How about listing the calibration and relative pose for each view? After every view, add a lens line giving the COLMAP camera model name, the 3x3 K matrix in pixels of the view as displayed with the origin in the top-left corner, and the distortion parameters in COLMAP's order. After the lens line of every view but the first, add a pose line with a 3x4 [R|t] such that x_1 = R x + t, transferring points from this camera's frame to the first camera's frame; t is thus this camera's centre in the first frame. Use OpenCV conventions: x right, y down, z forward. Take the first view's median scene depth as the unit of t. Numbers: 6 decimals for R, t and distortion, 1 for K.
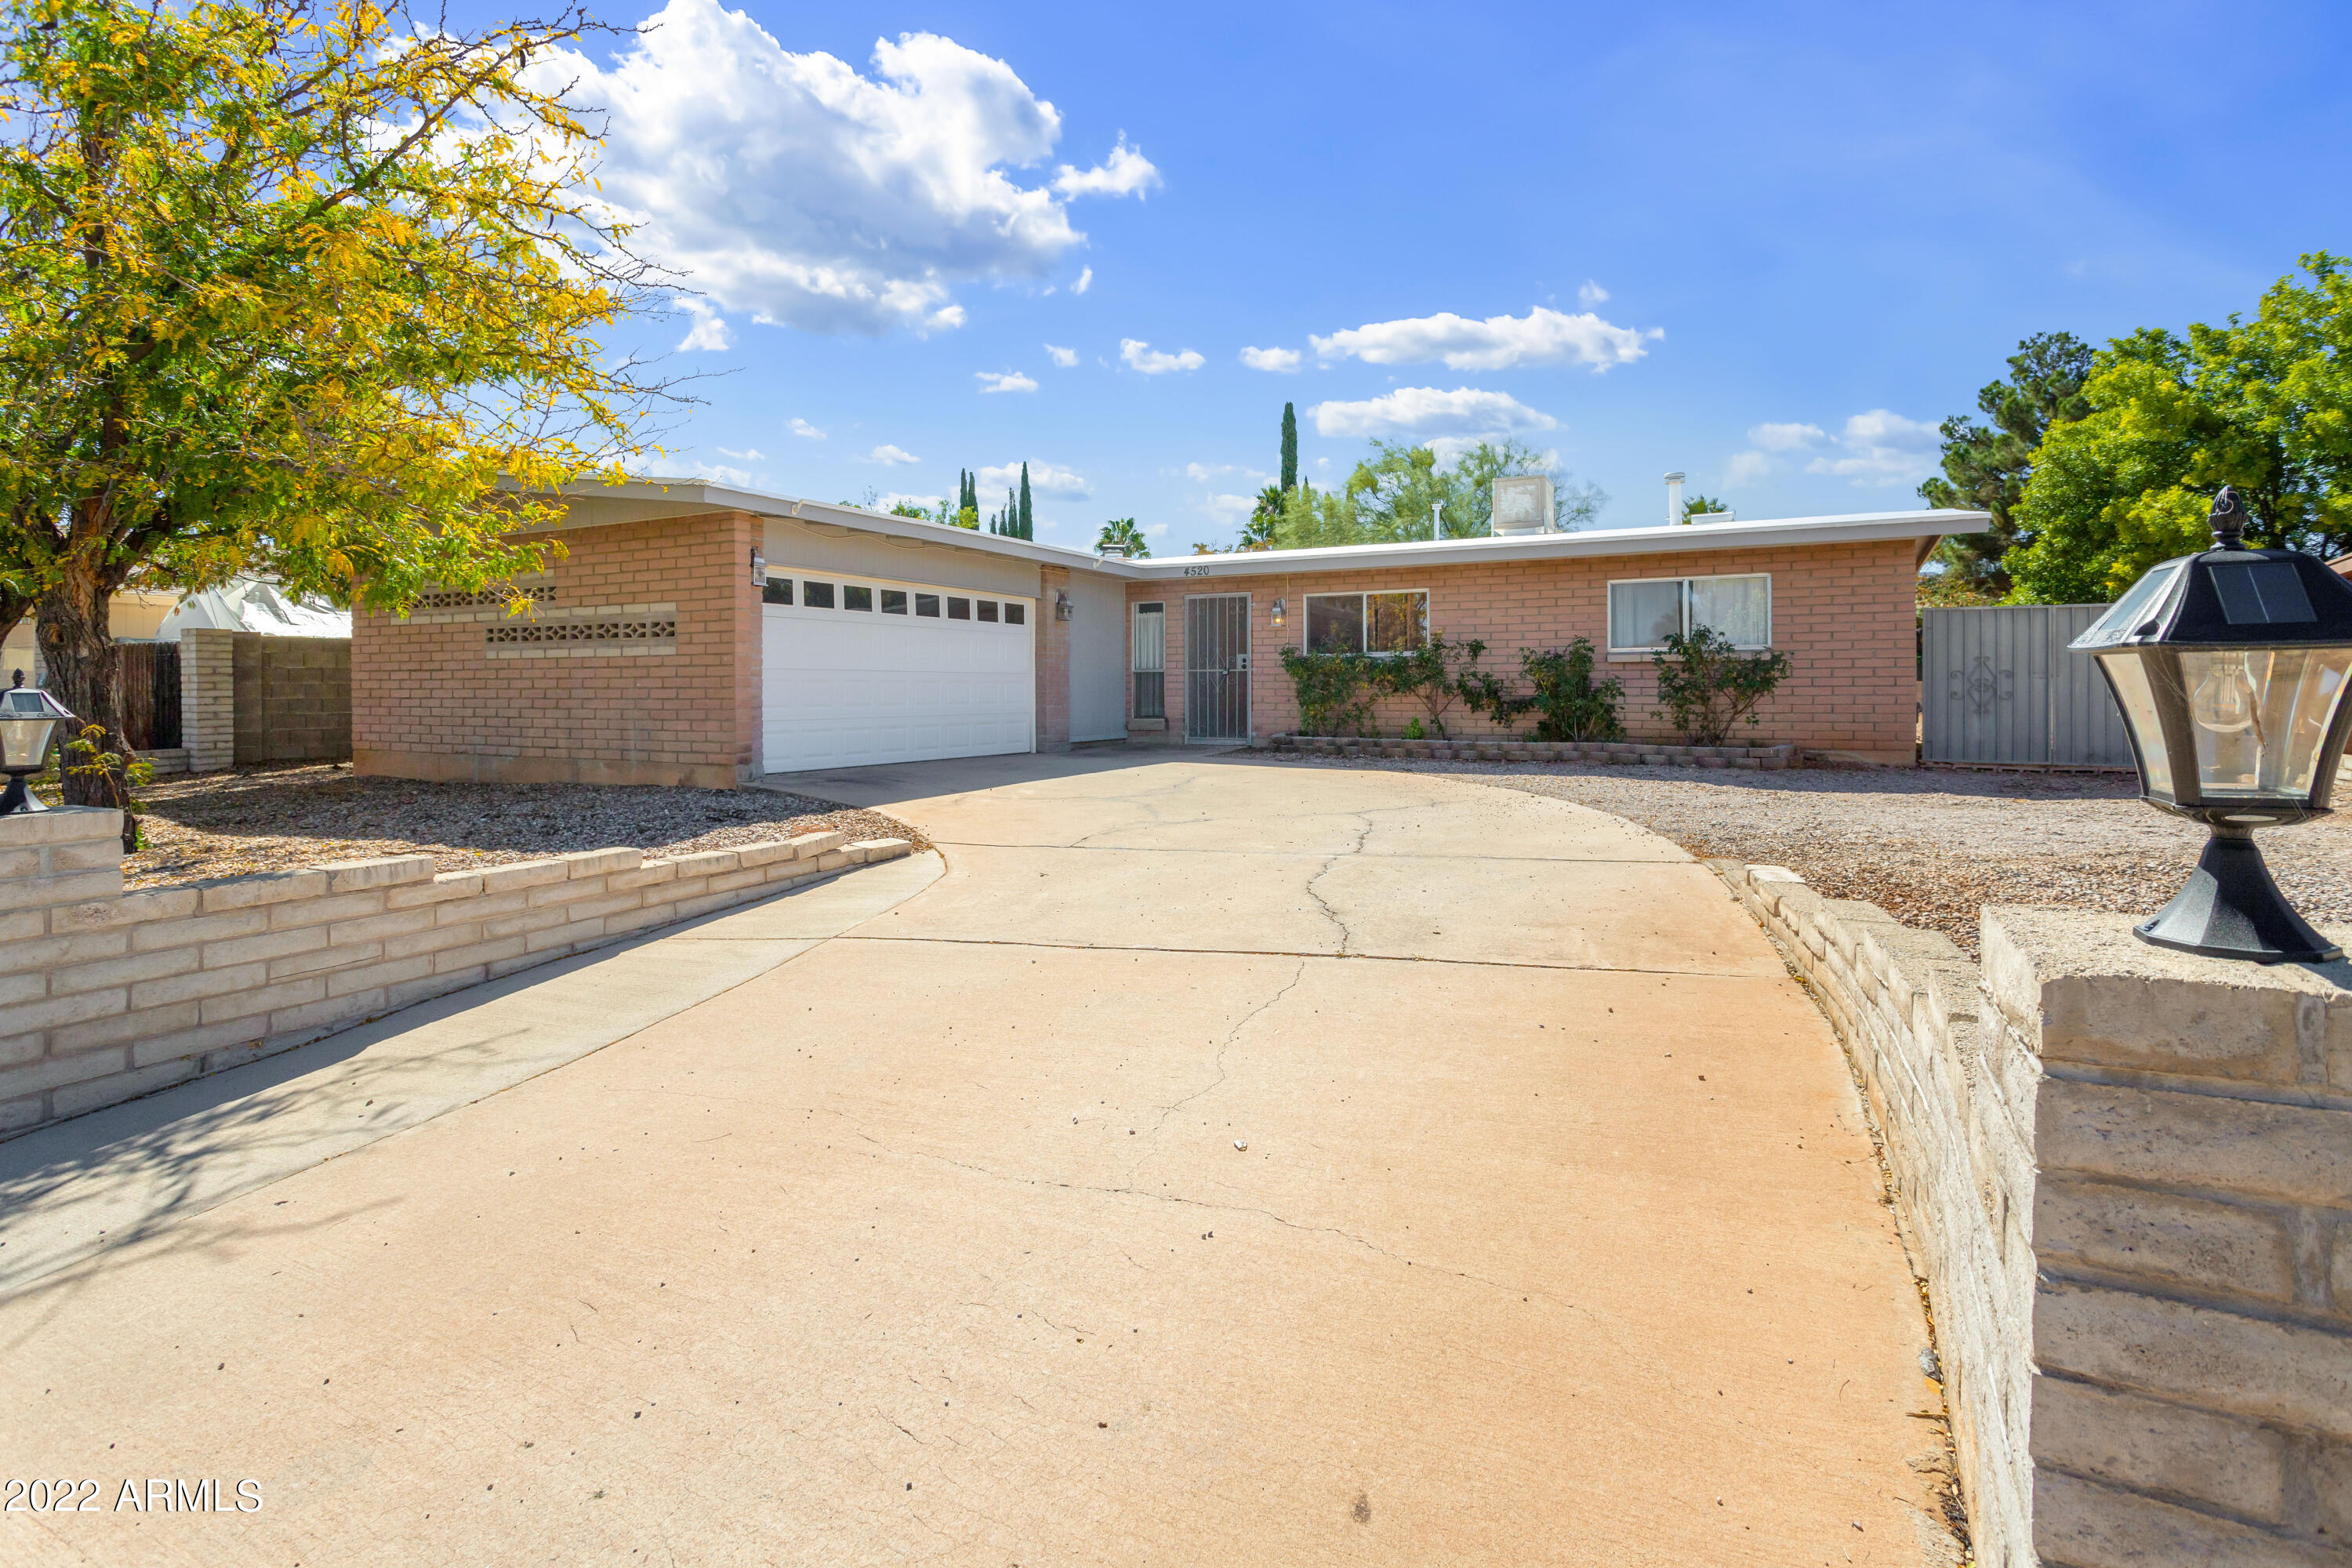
lens RADIAL K [[1158.9, 0, 1180.7], [0, 1158.9, 709.6], [0, 0, 1]] dist [0.003646, 0.001572]
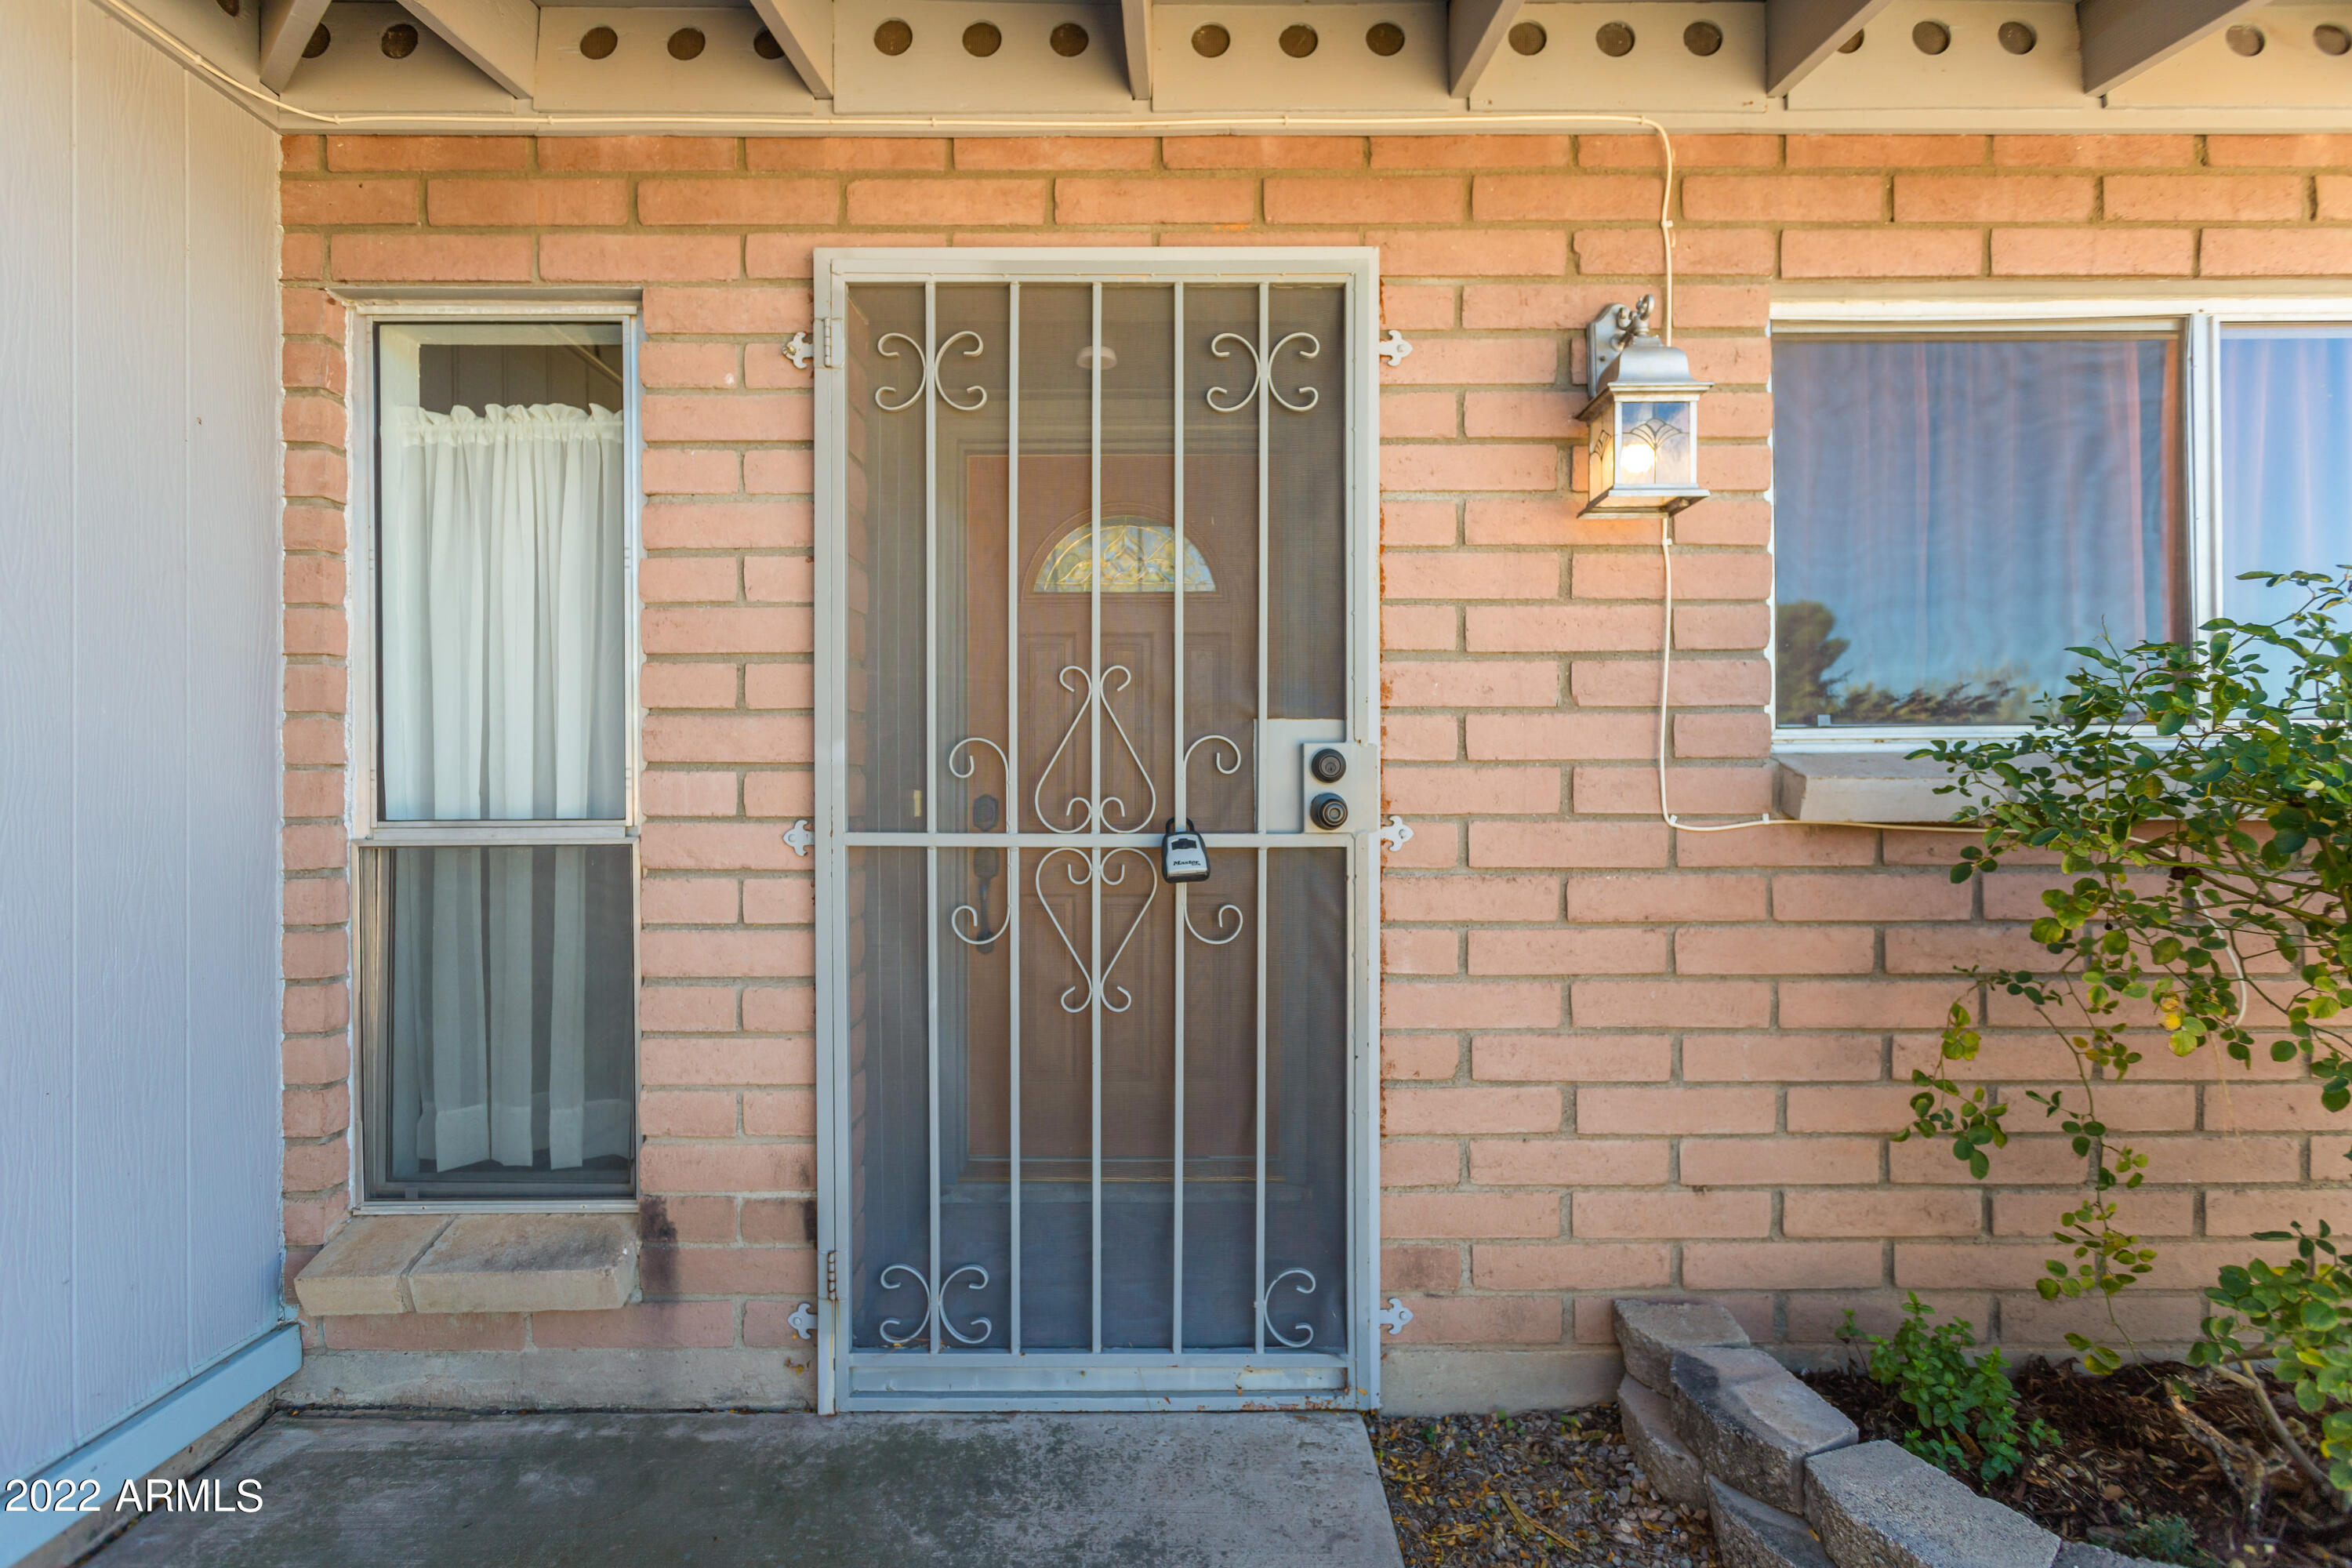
lens RADIAL K [[1184.1, 0, 1171.0], [0, 1184.1, 743.5], [0, 0, 1]] dist [0.003911, 0.000183]
pose [[0.883968, 0.003300, 0.467535, -0.027802], [0.007235, 0.999759, -0.020735, -0.048575], [-0.467491, 0.021711, 0.883731, 1.014681]]
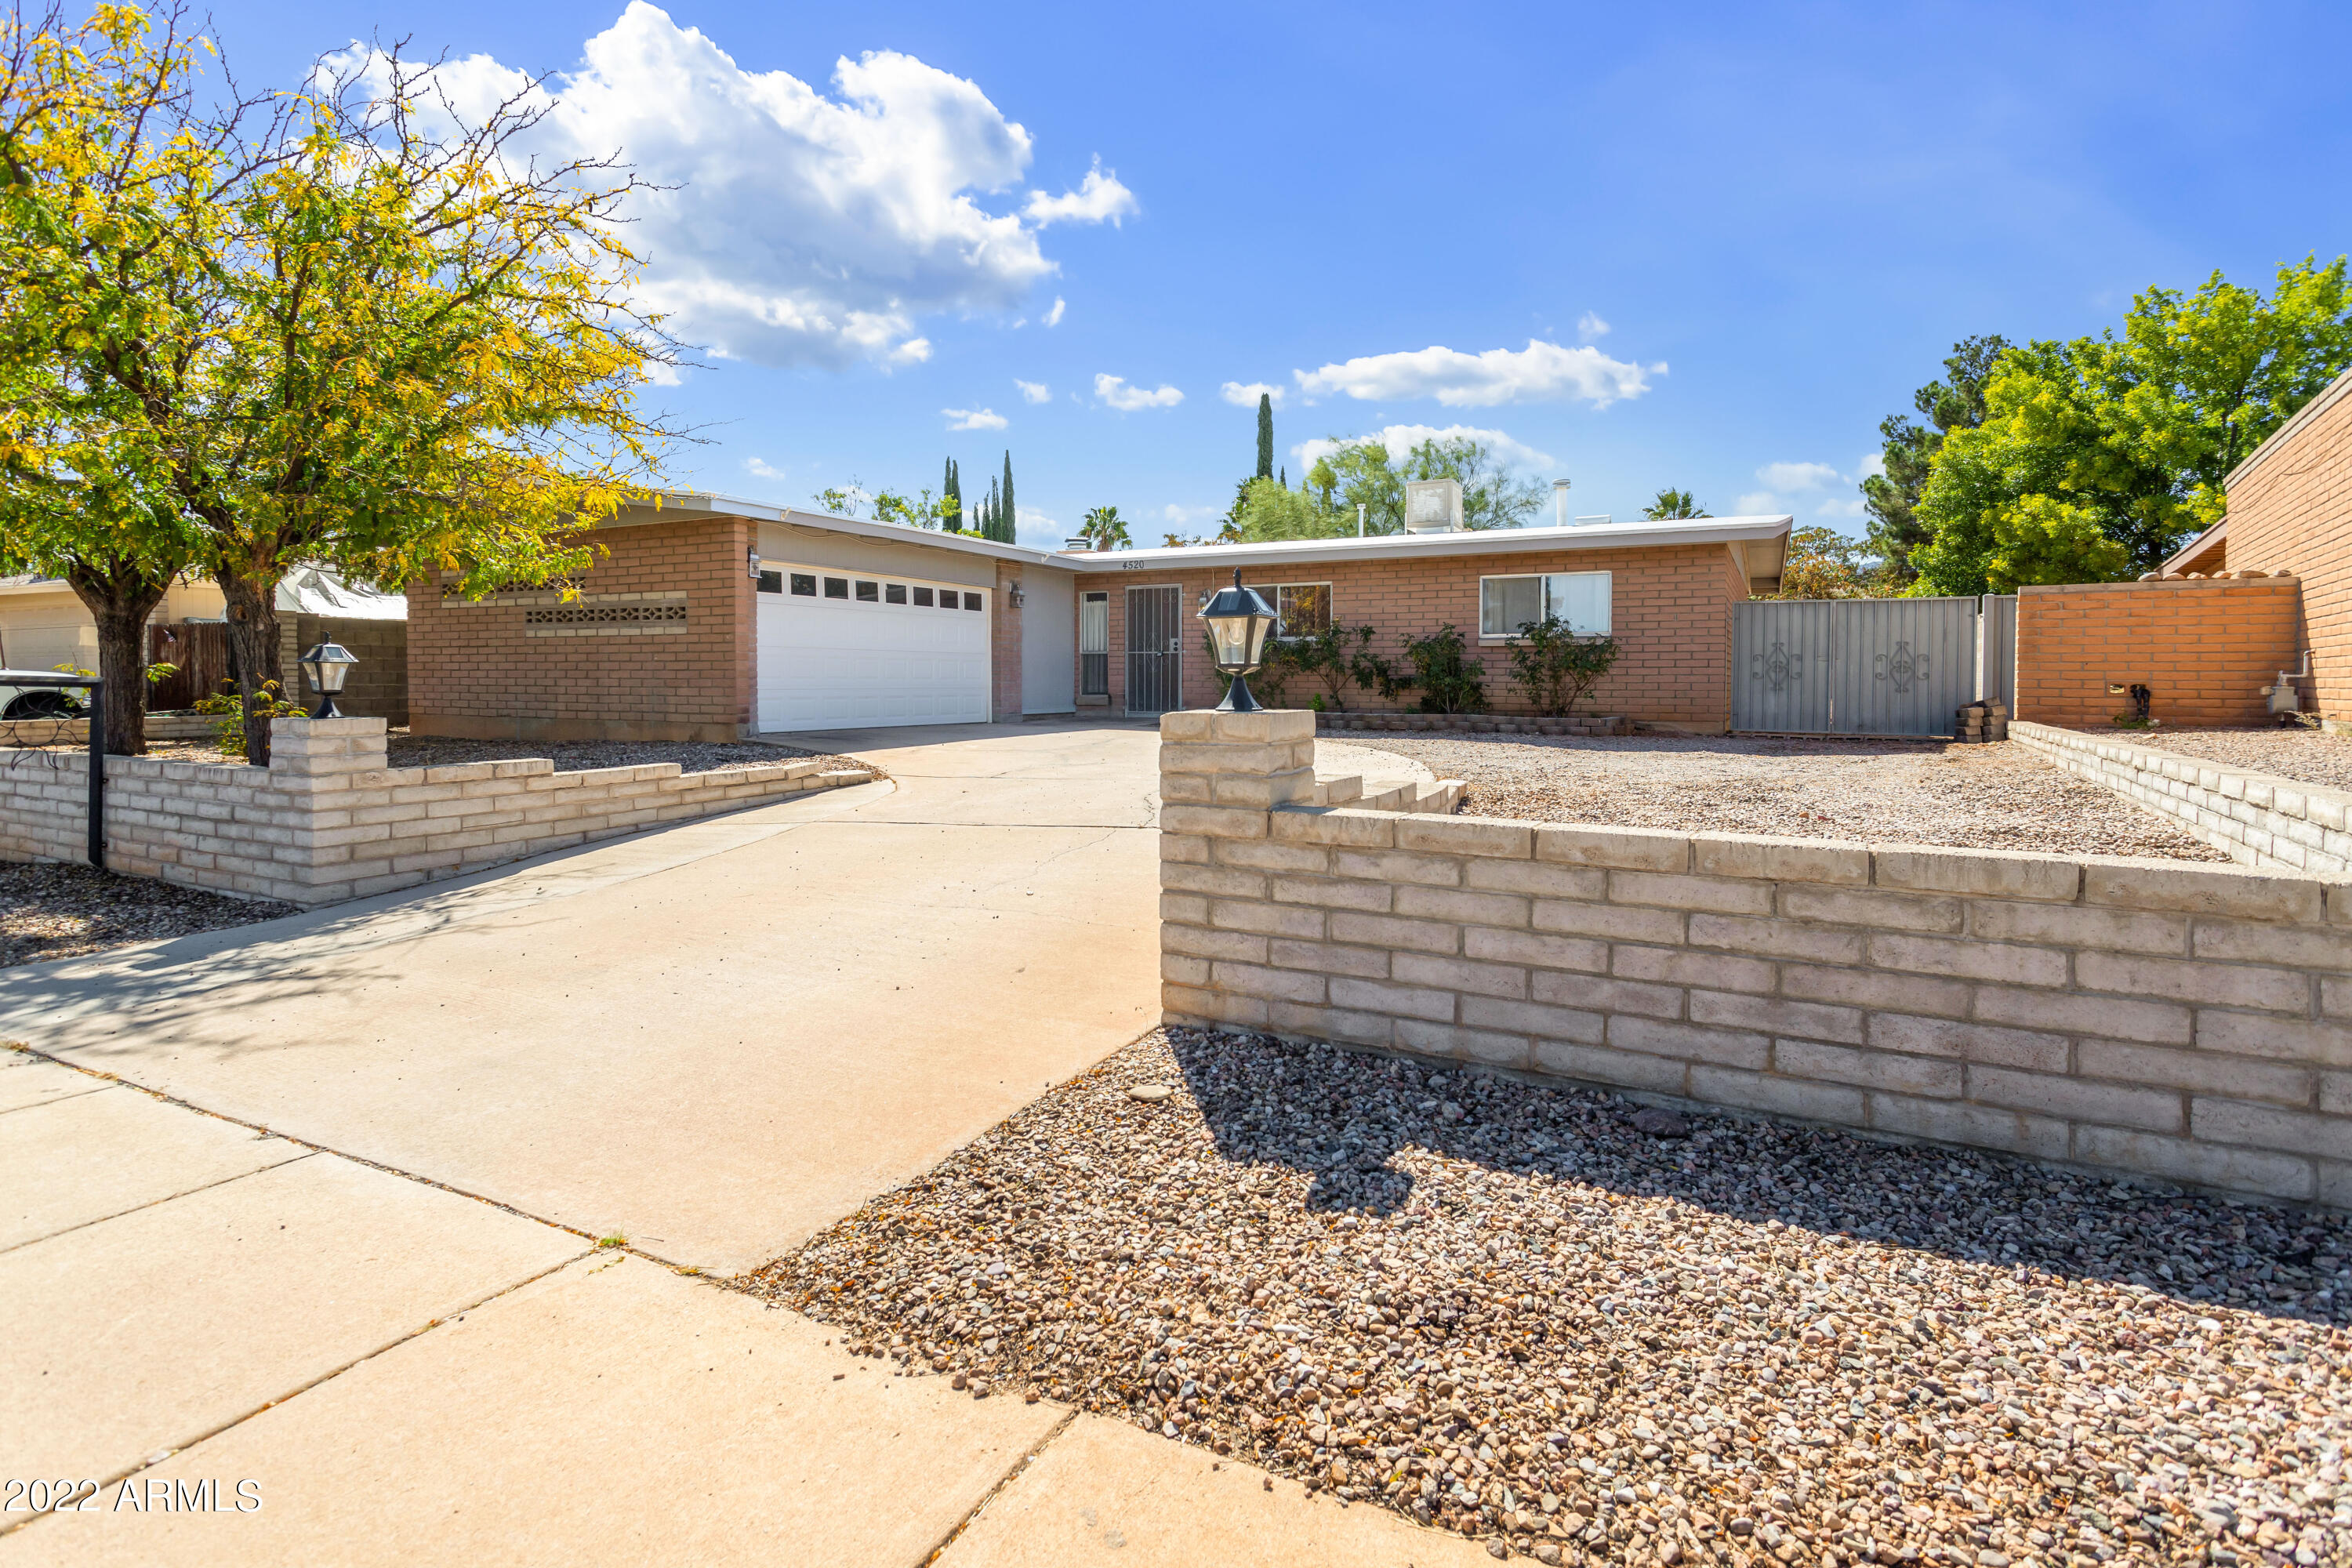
lens RADIAL K [[1184.1, 0, 1171.0], [0, 1184.1, 743.5], [0, 0, 1]] dist [0.003911, 0.000183]
pose [[0.999973, 0.006286, -0.003678, 0.062778], [-0.006147, 0.999303, 0.036826, 0.014781], [0.003907, -0.036803, 0.999315, -0.194890]]
